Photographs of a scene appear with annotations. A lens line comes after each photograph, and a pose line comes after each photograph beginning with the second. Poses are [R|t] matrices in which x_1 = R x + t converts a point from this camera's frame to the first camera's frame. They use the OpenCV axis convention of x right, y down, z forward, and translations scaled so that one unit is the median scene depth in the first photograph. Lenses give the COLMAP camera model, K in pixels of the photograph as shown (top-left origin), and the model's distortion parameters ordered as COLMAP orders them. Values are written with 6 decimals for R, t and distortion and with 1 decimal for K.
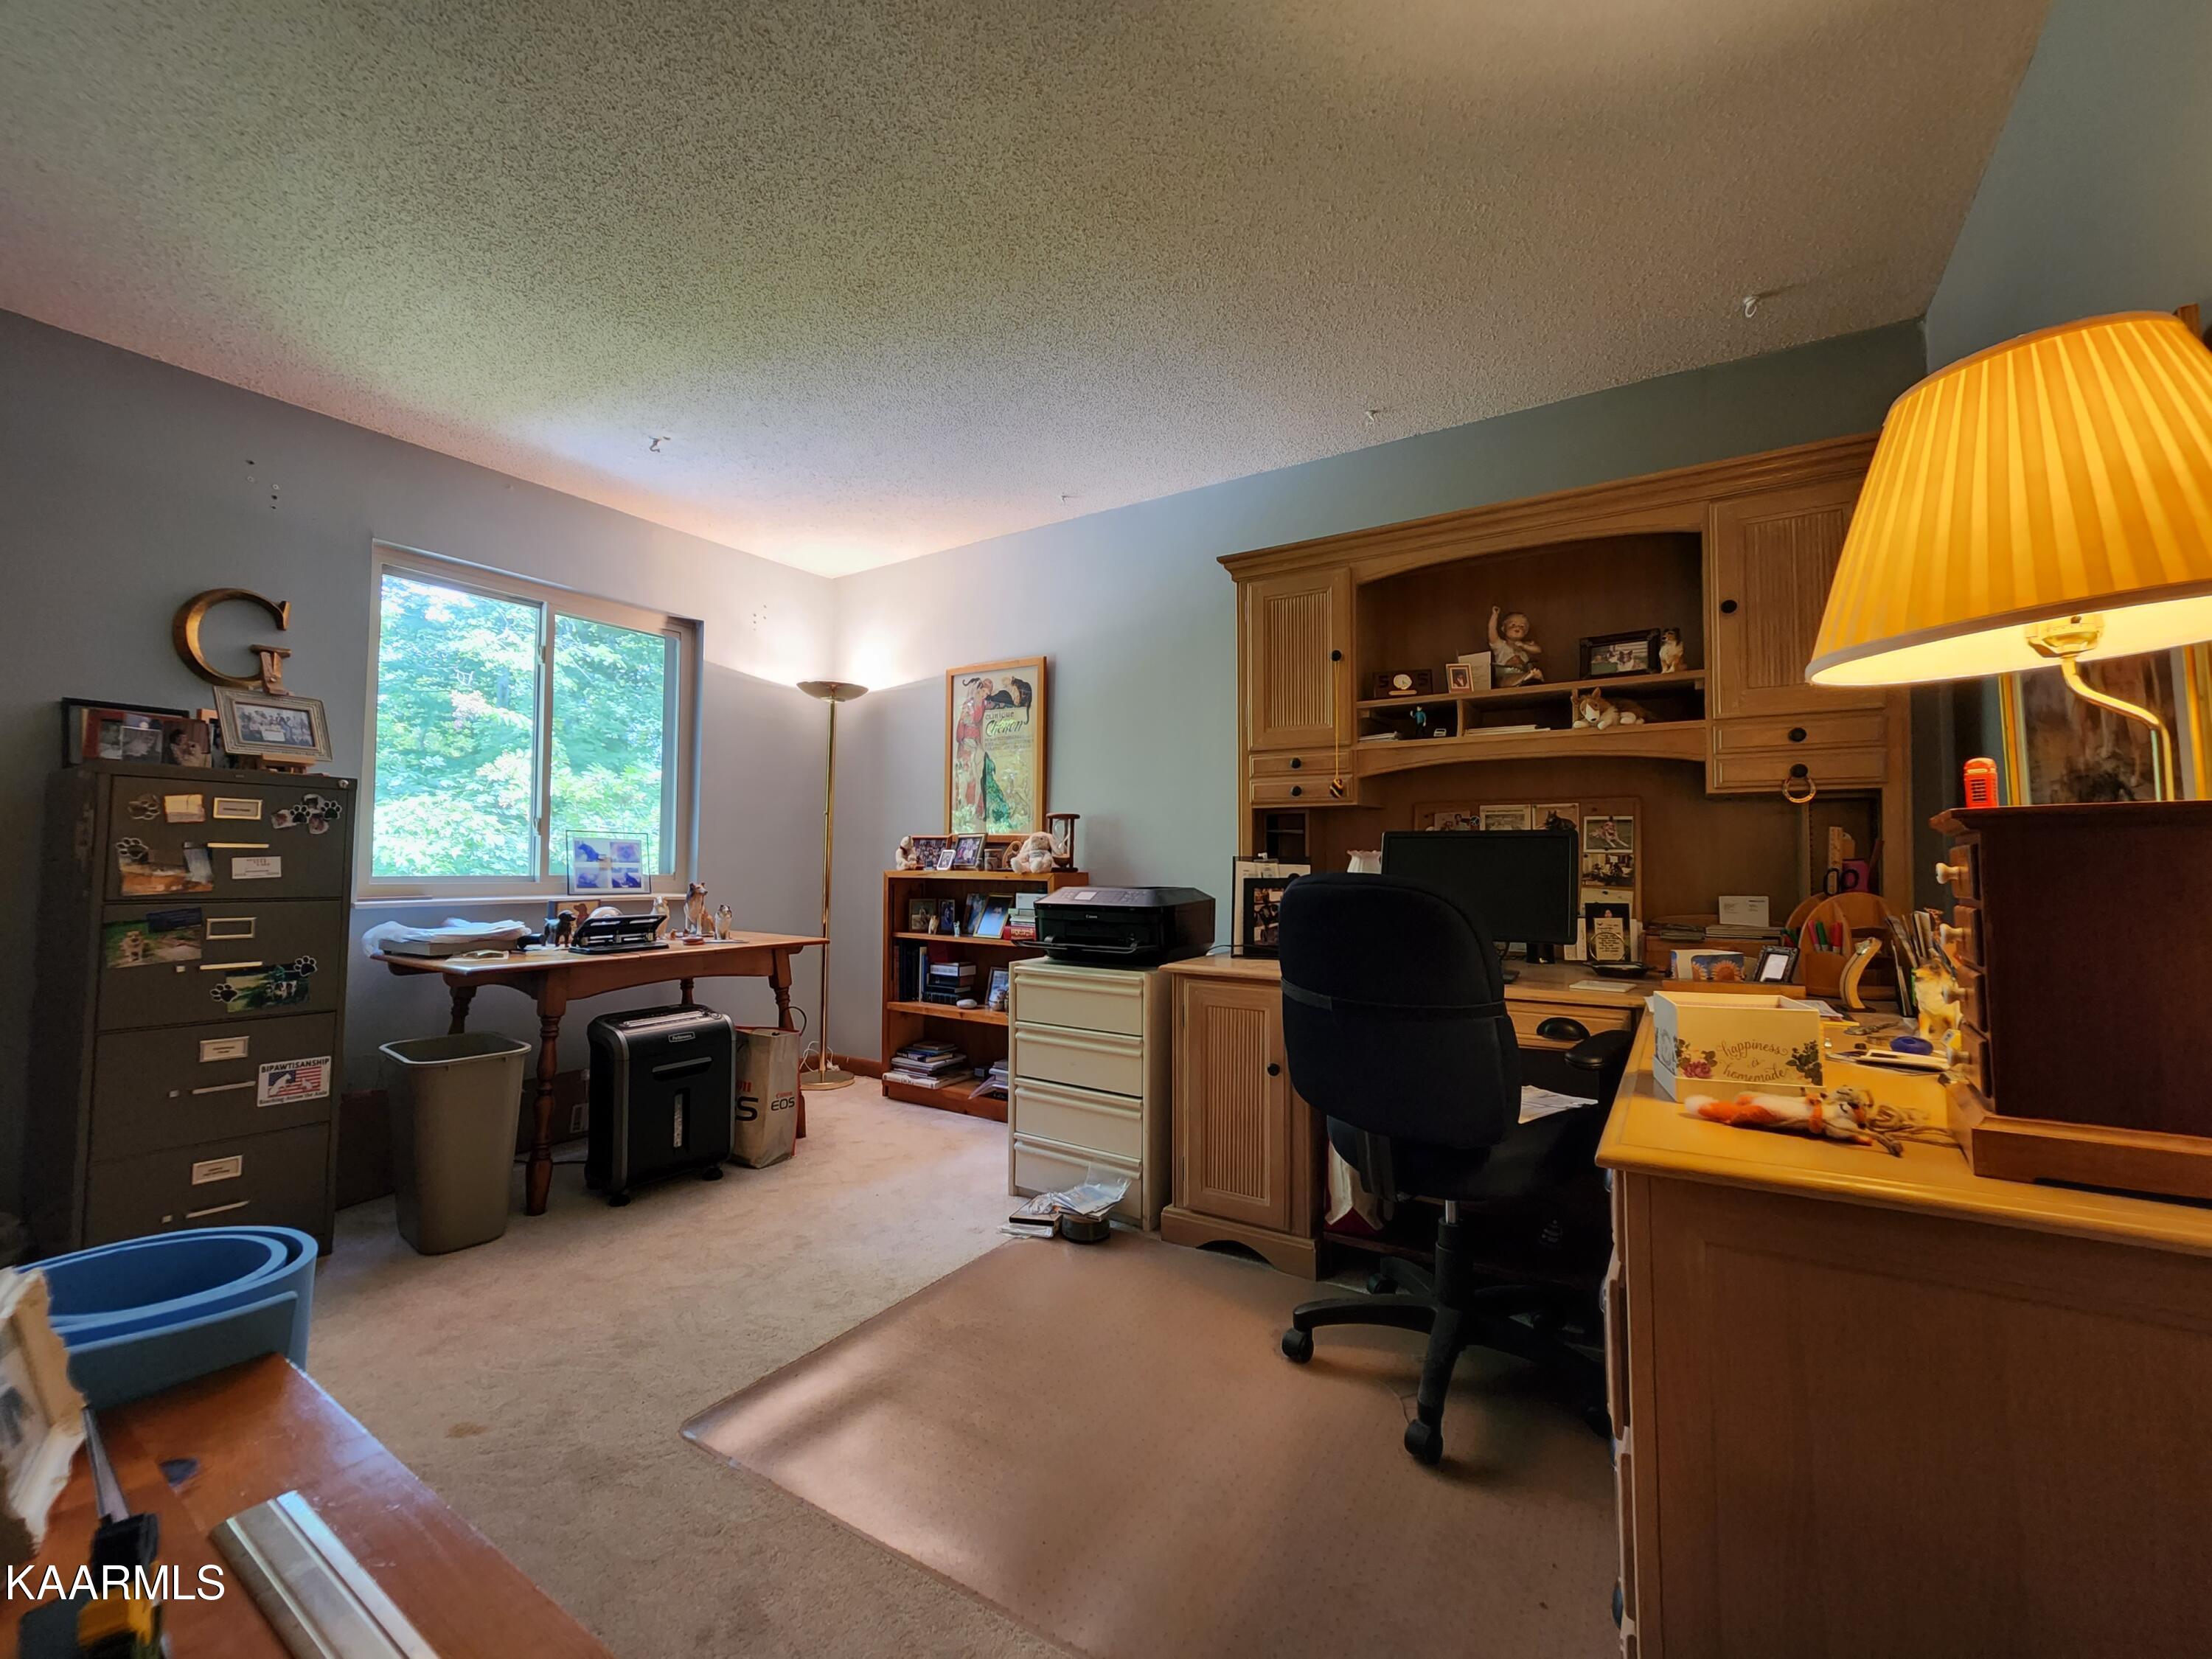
lens RADIAL K [[916.1, 0, 1102.7], [0, 916.1, 820.1], [0, 0, 1]] dist [-0.000596, -0.000058]
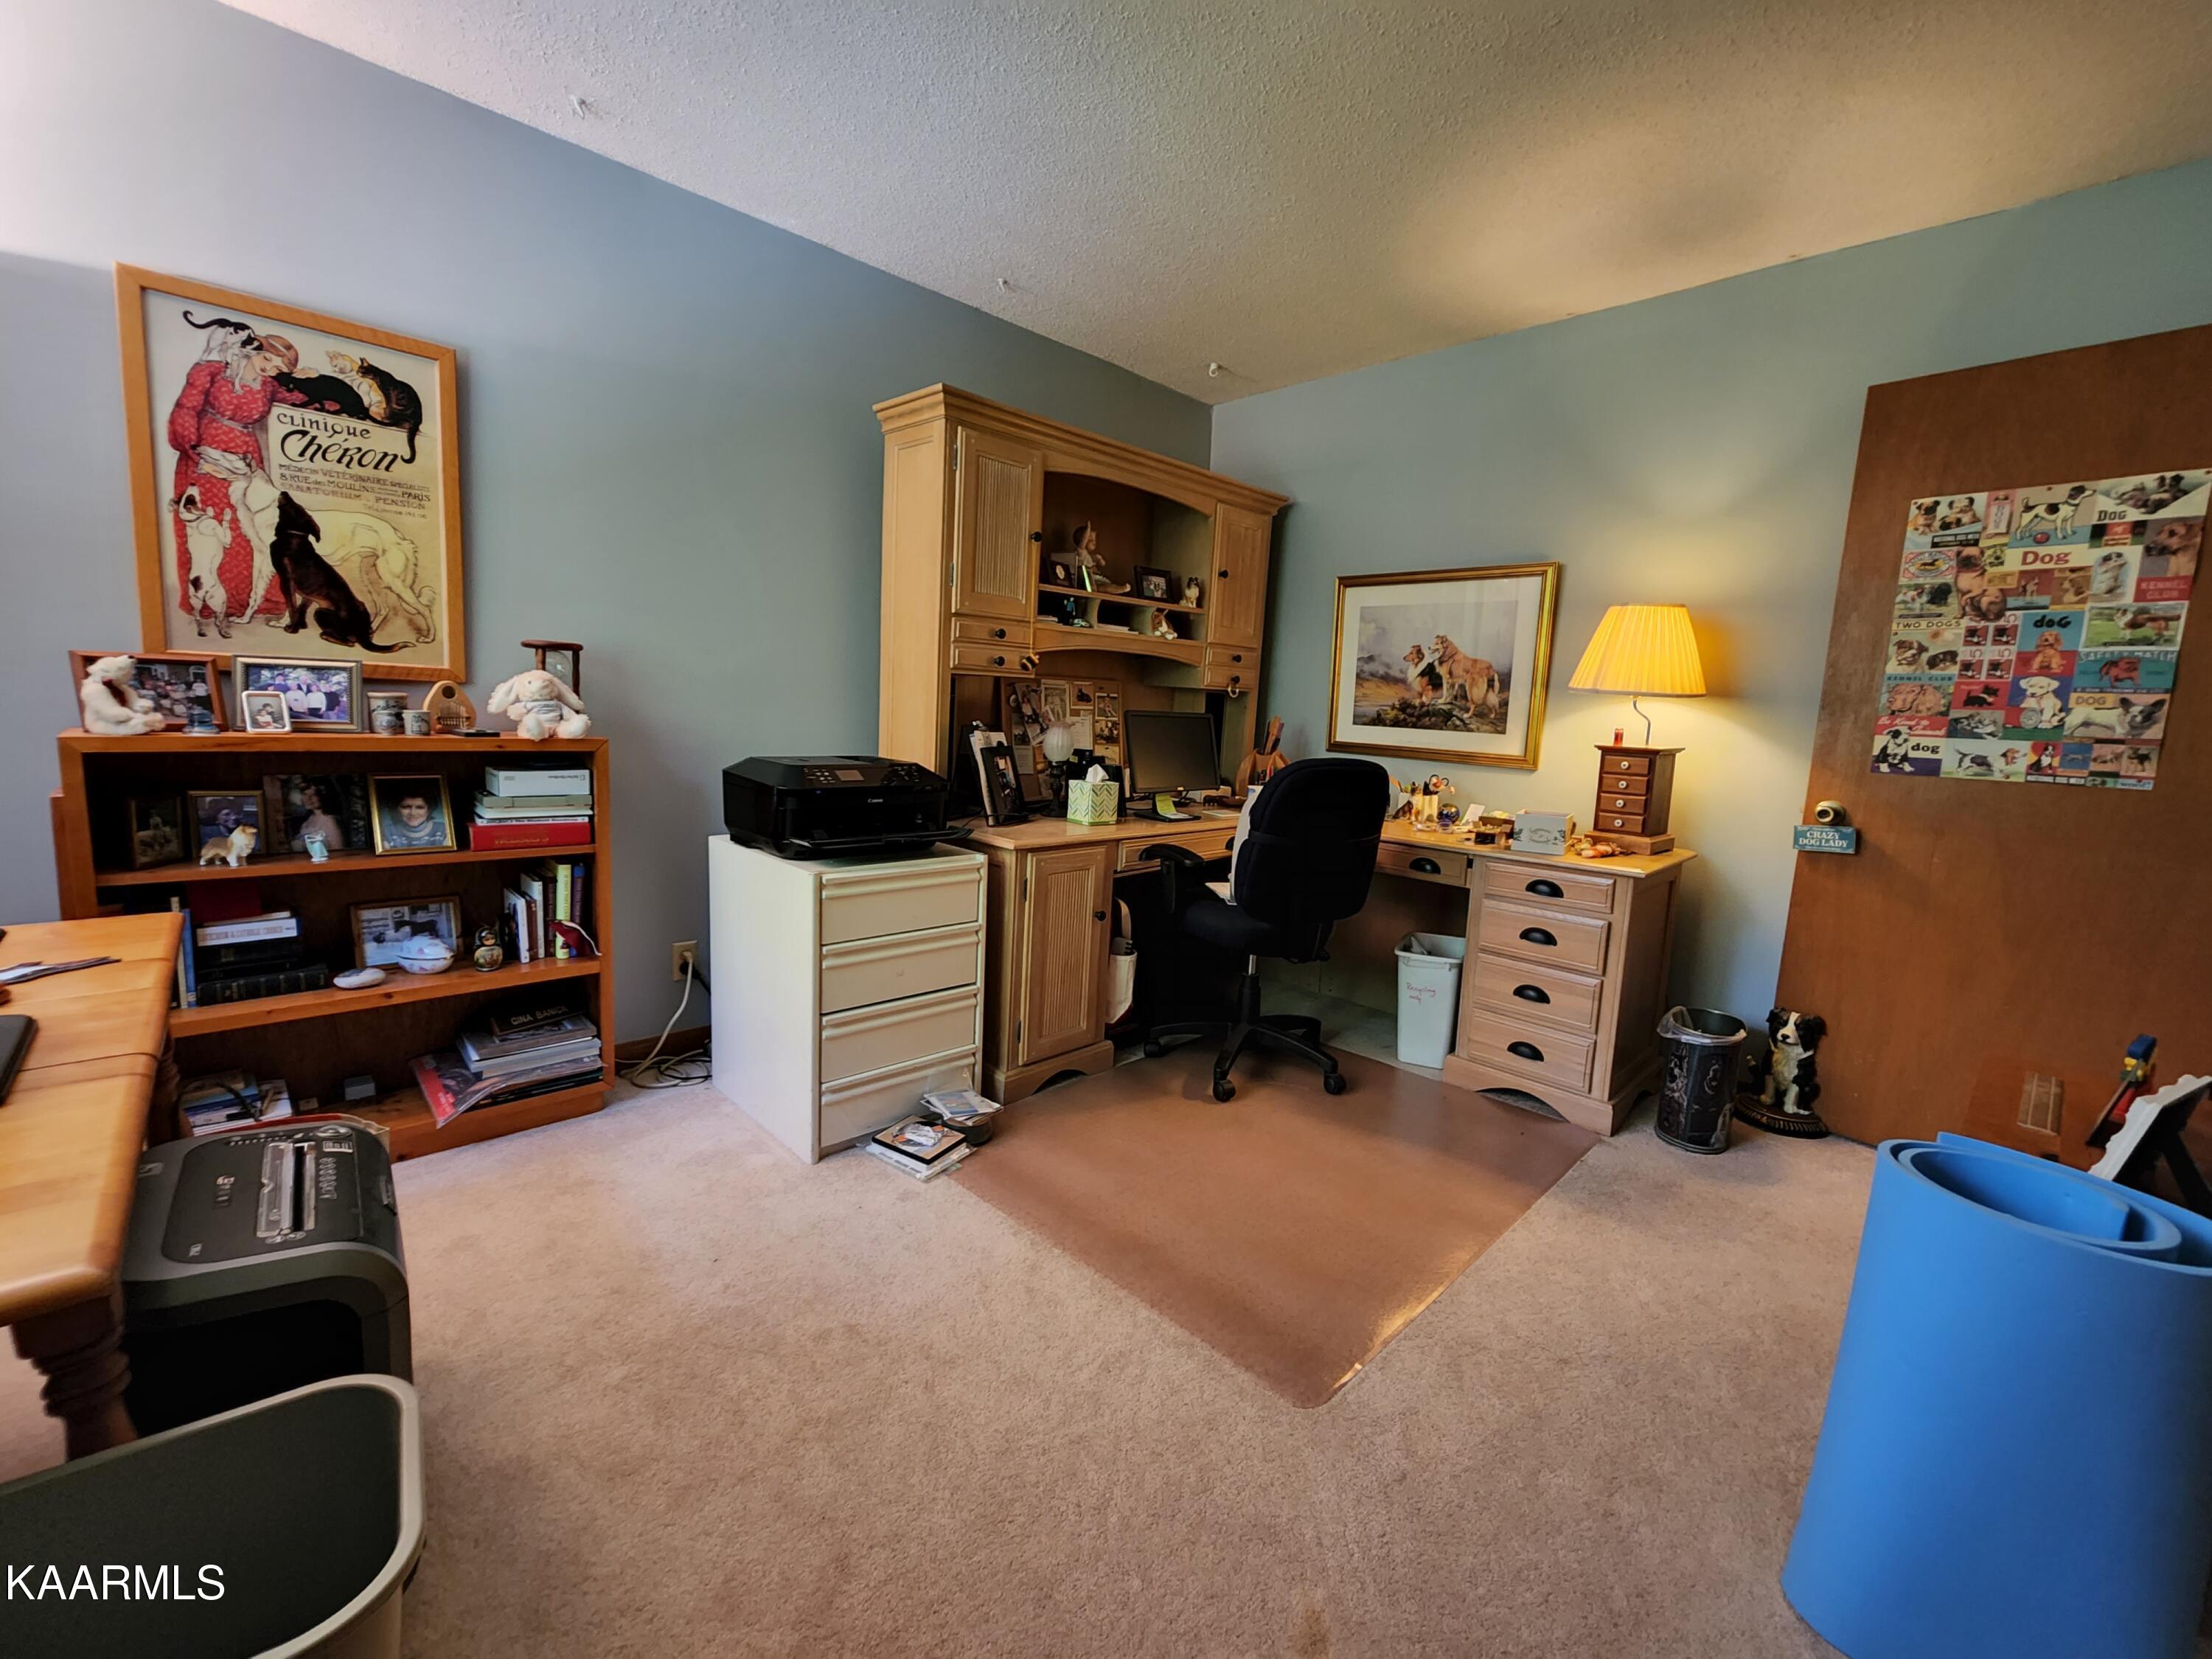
lens RADIAL K [[916.1, 0, 1105.7], [0, 916.1, 823.3], [0, 0, 1]] dist [-0.000596, -0.000058]
pose [[0.221046, -0.126025, 0.967087, -0.748255], [-0.091405, 0.984574, 0.149196, -0.016008], [-0.970970, -0.121376, 0.206117, 0.615513]]
